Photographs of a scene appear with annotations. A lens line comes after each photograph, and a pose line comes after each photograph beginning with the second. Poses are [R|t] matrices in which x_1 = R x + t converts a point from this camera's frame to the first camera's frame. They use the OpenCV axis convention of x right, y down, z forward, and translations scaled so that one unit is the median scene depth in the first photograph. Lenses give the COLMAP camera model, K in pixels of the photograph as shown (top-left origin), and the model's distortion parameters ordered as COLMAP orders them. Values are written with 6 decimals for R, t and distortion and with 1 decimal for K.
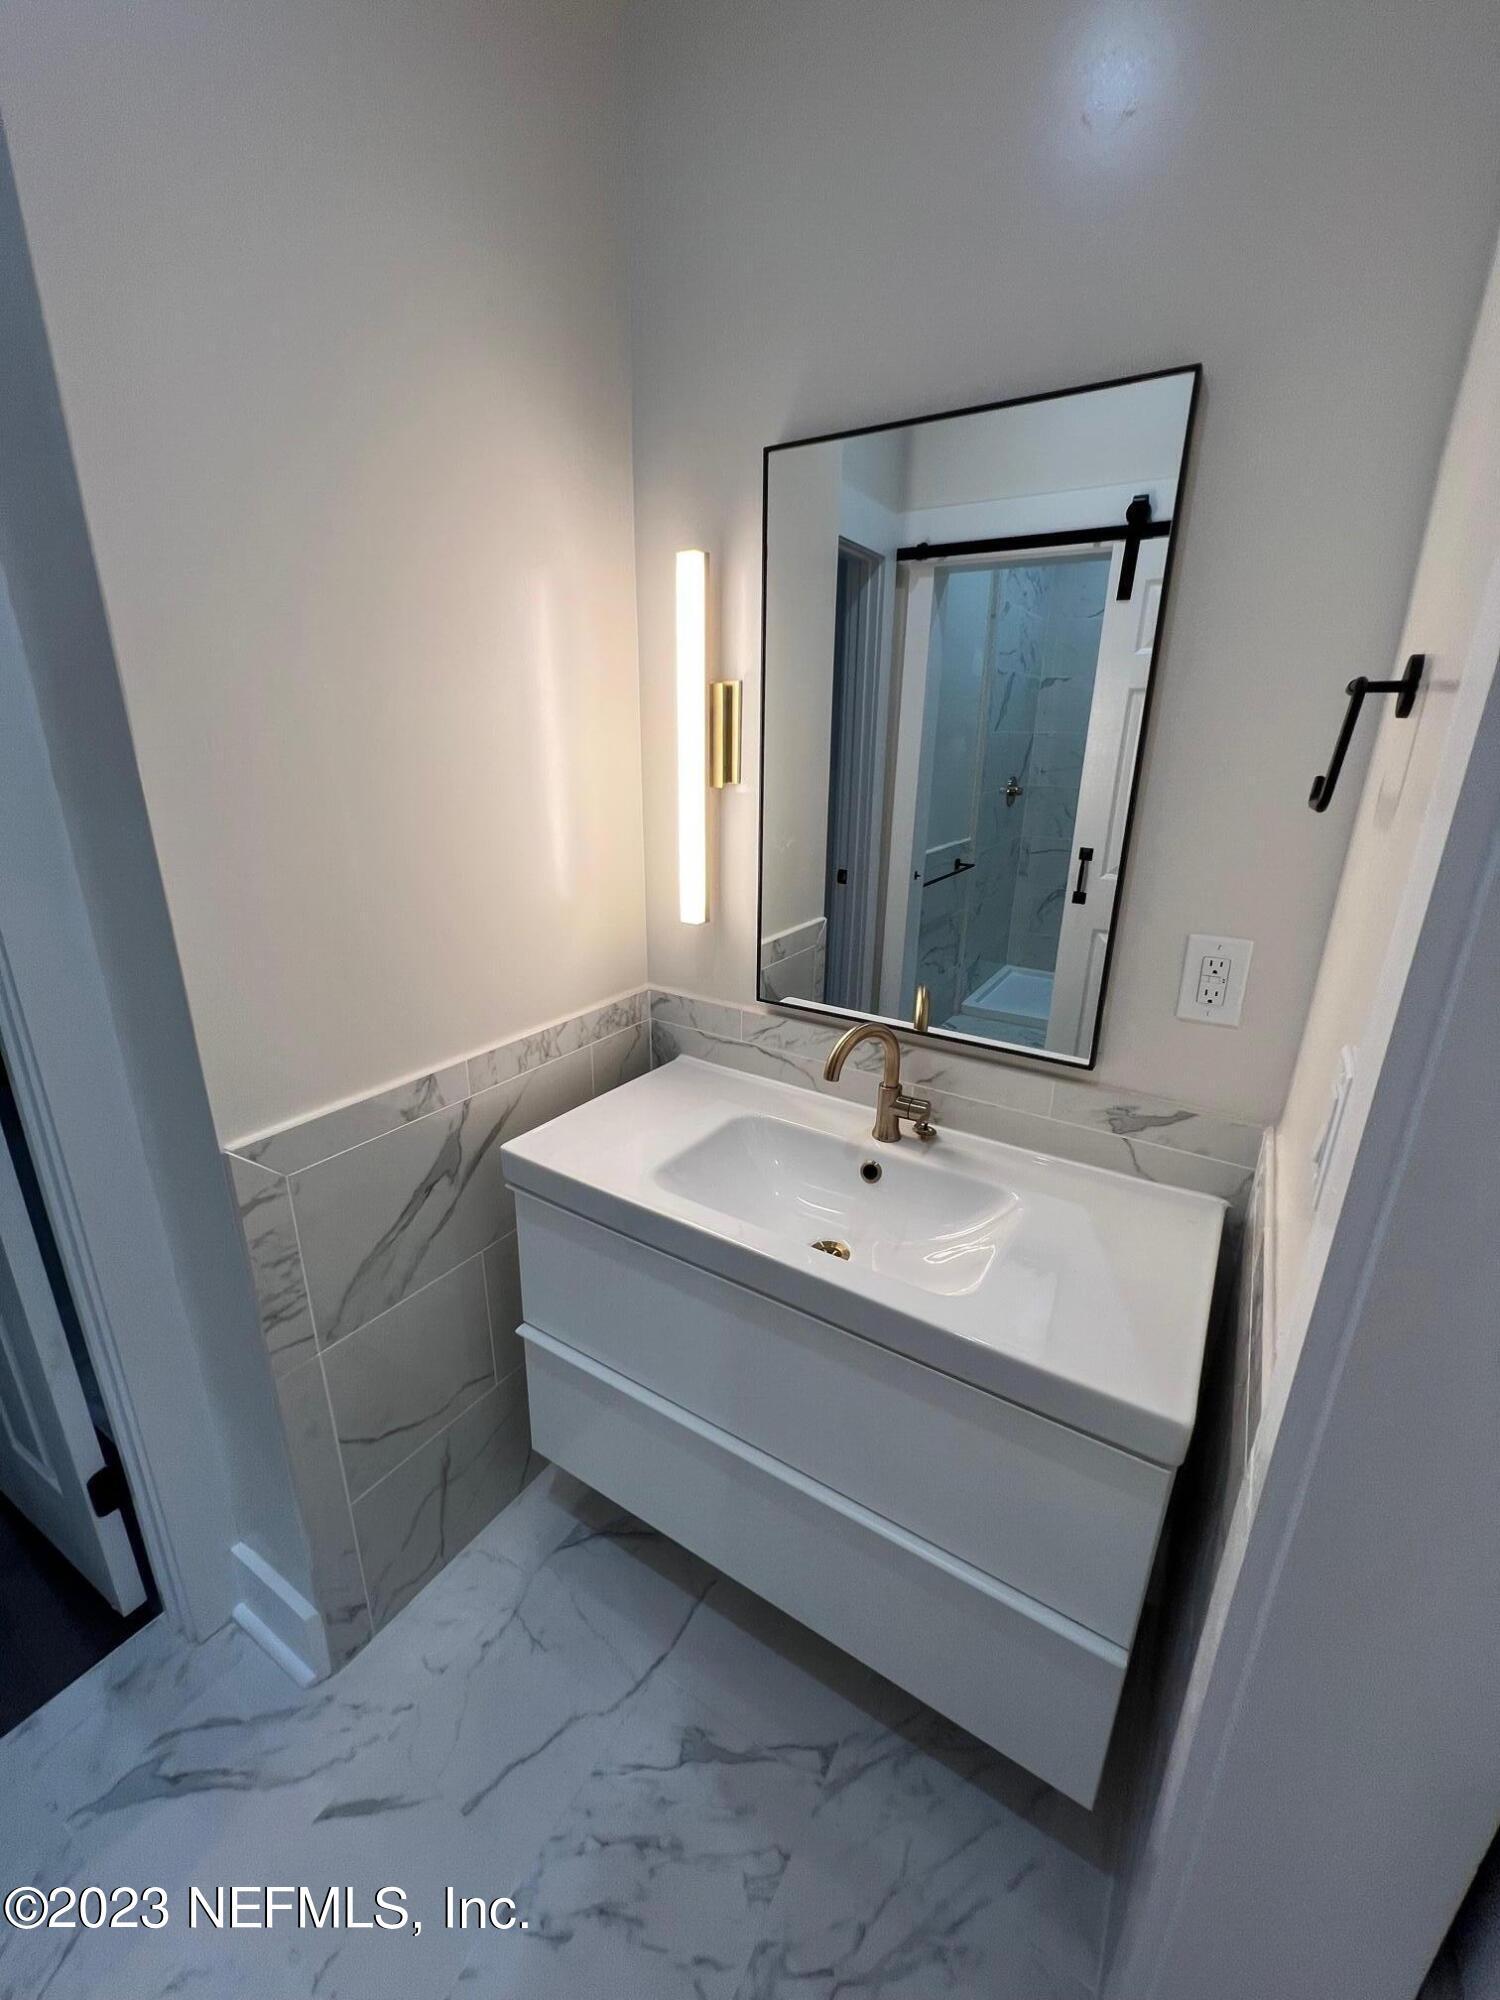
lens RADIAL K [[799.4, 0, 750.6], [0, 799.4, 999.7], [0, 0, 1]] dist [0.000625, 0.000013]
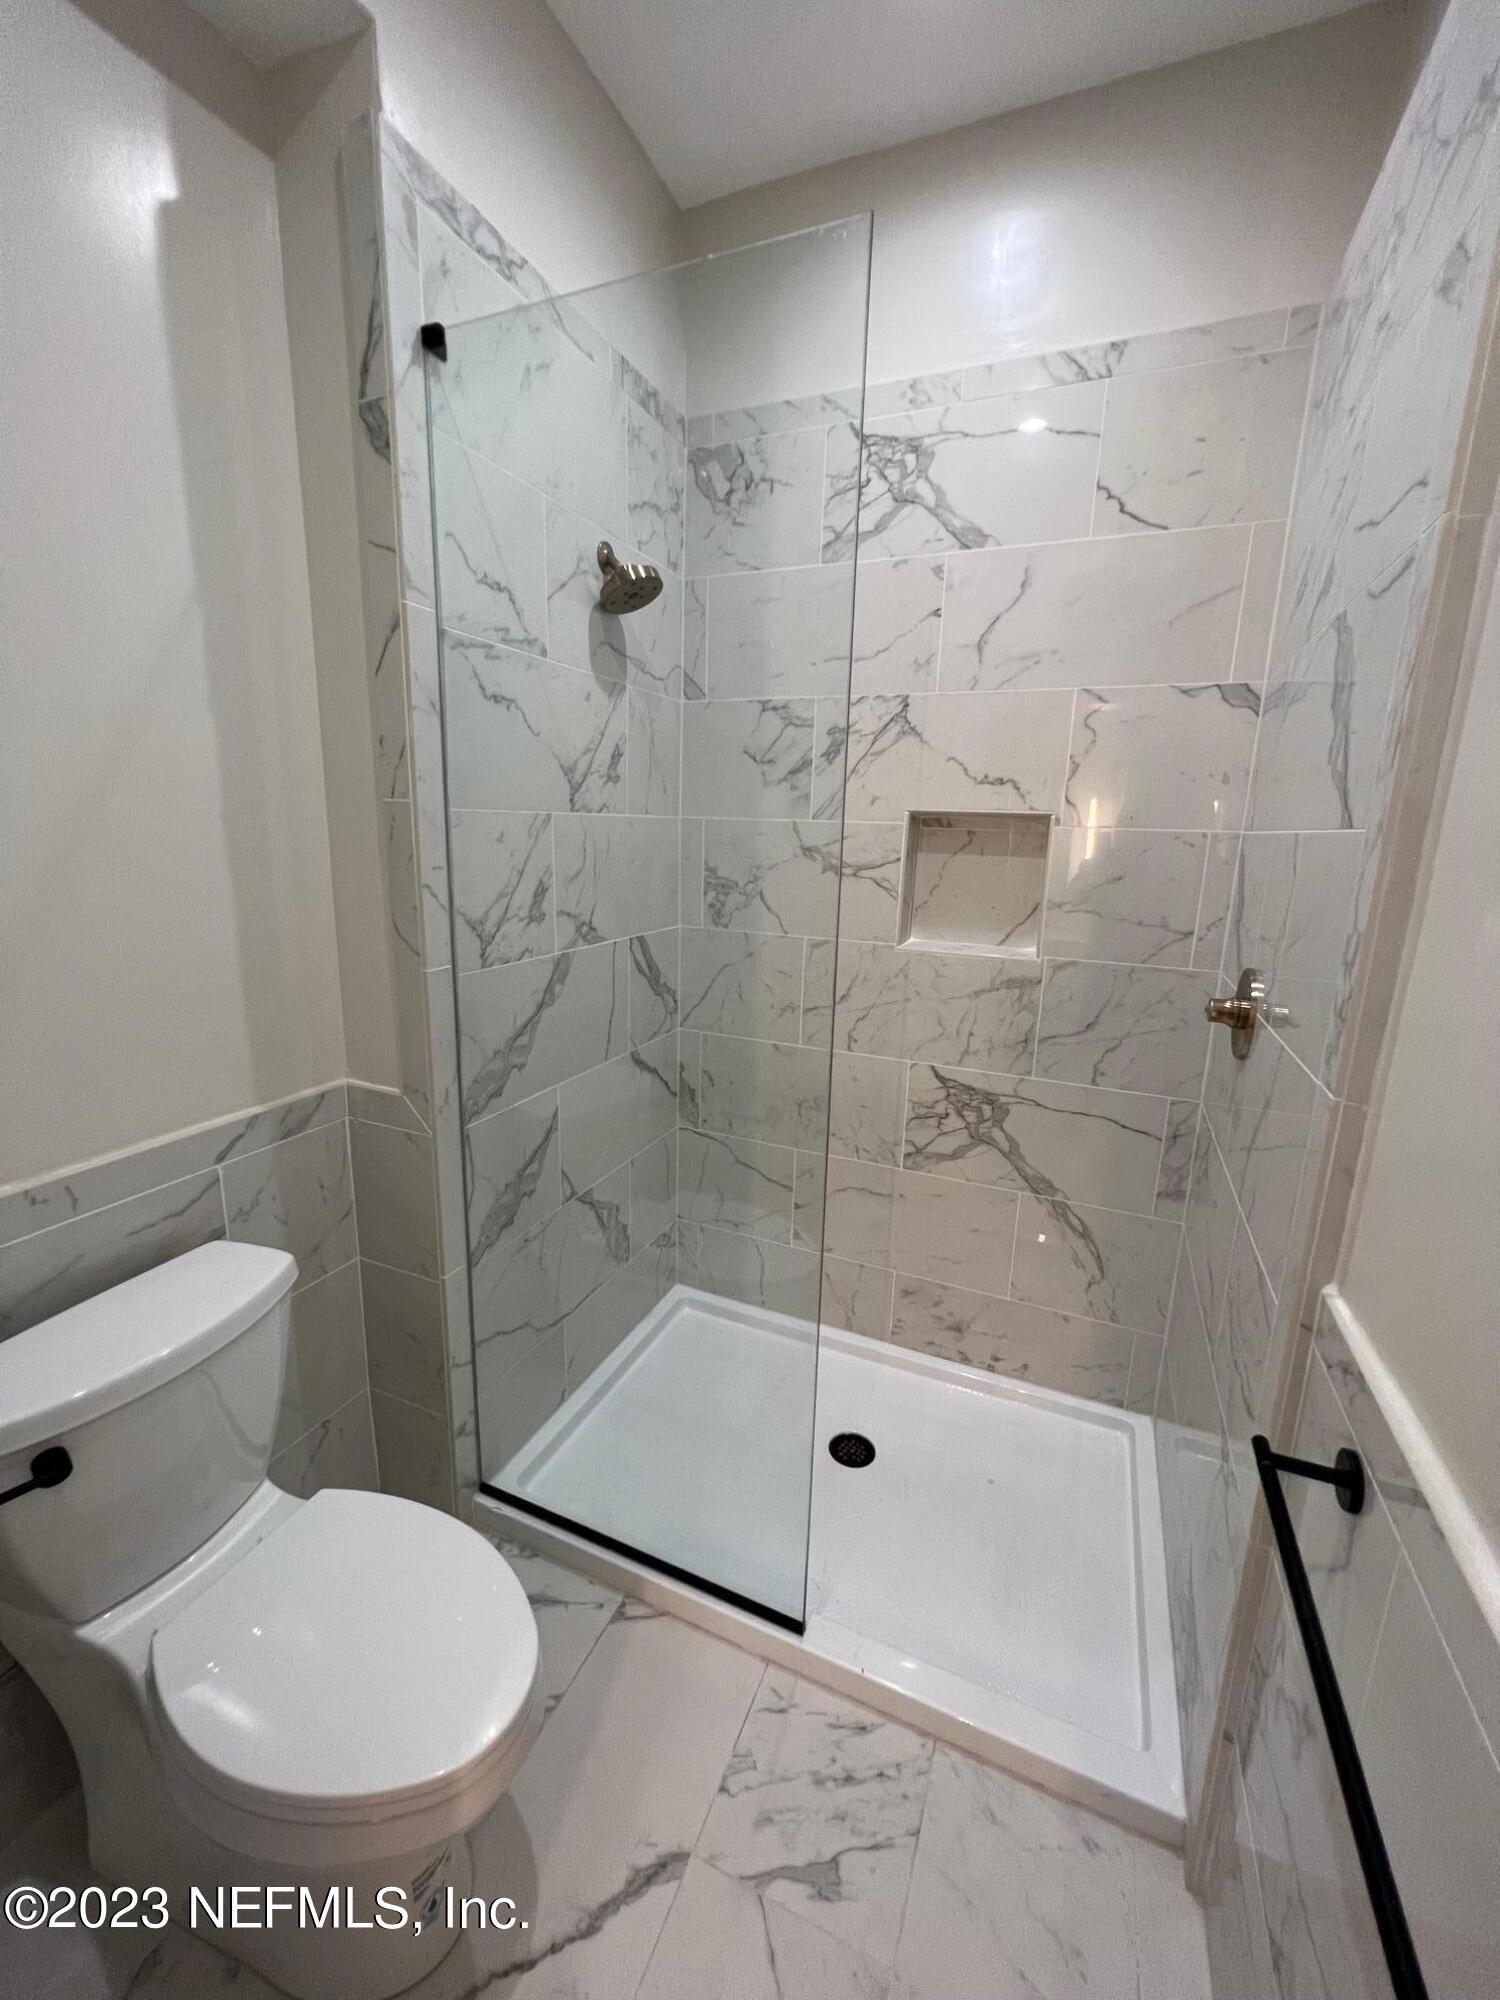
lens RADIAL K [[799.4, 0, 749.4], [0, 799.4, 999.1], [0, 0, 1]] dist [0.000625, 0.000013]
pose [[-0.987770, -0.010105, -0.155591, 0.192722], [-0.087196, 0.863061, 0.497516, -0.455236], [0.129258, 0.504998, -0.853387, 1.396142]]
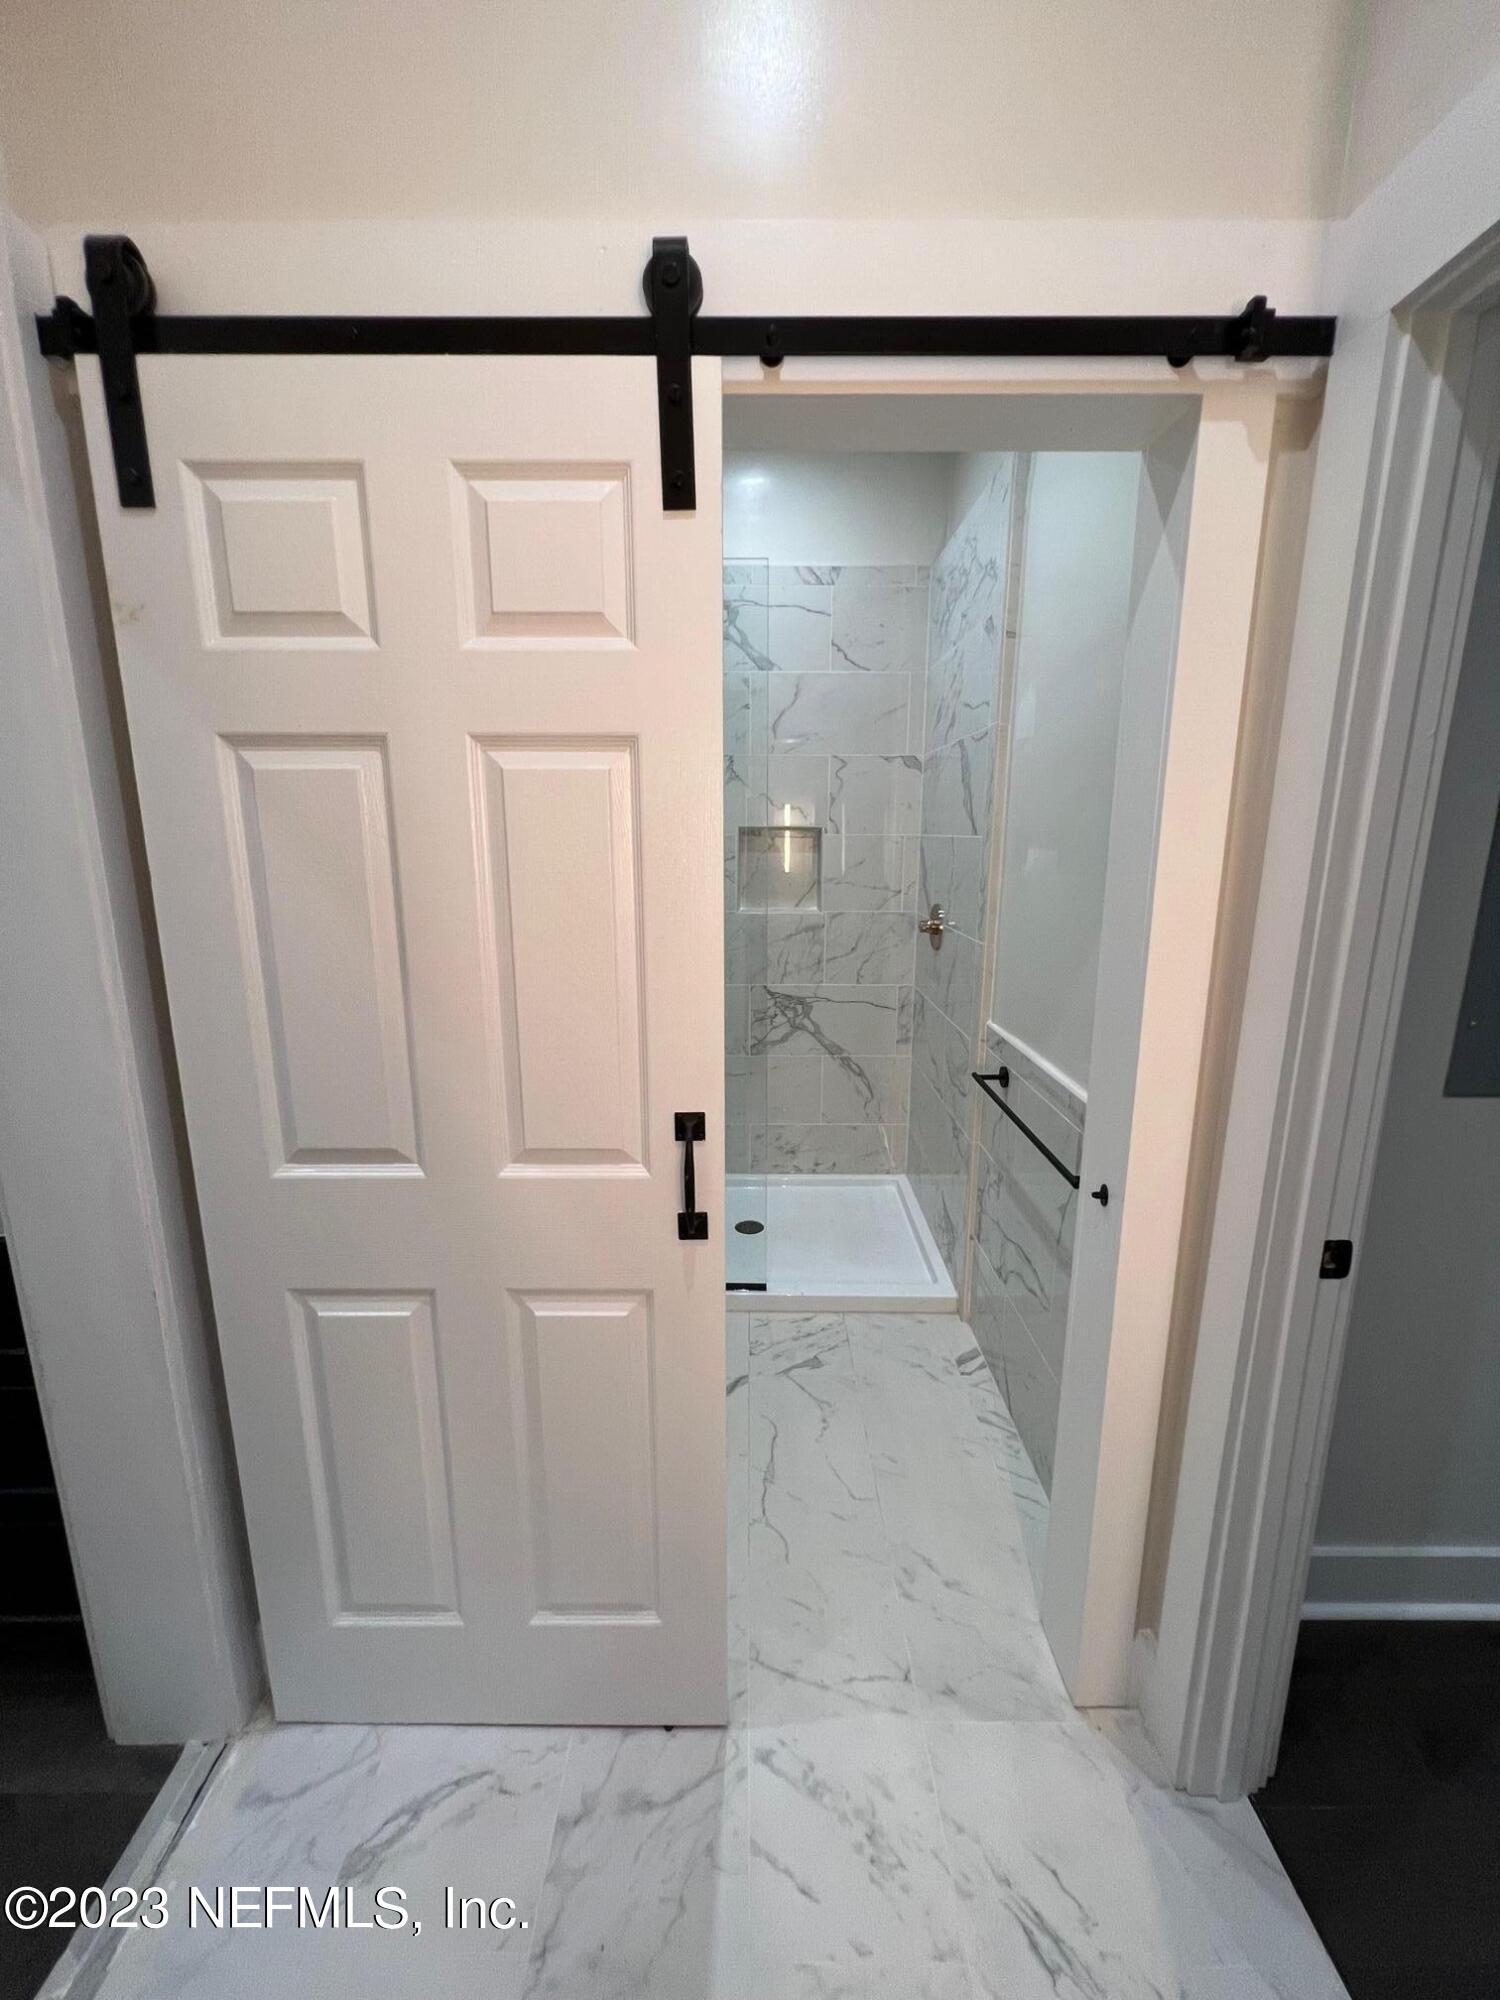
lens RADIAL K [[799.4, 0, 749.8], [0, 799.4, 999.6], [0, 0, 1]] dist [0.000625, 0.000013]
pose [[-0.850062, 0.092490, -0.518498, 1.053841], [-0.176544, 0.877469, 0.445961, -0.694751], [0.496212, 0.470632, -0.729574, 2.088477]]
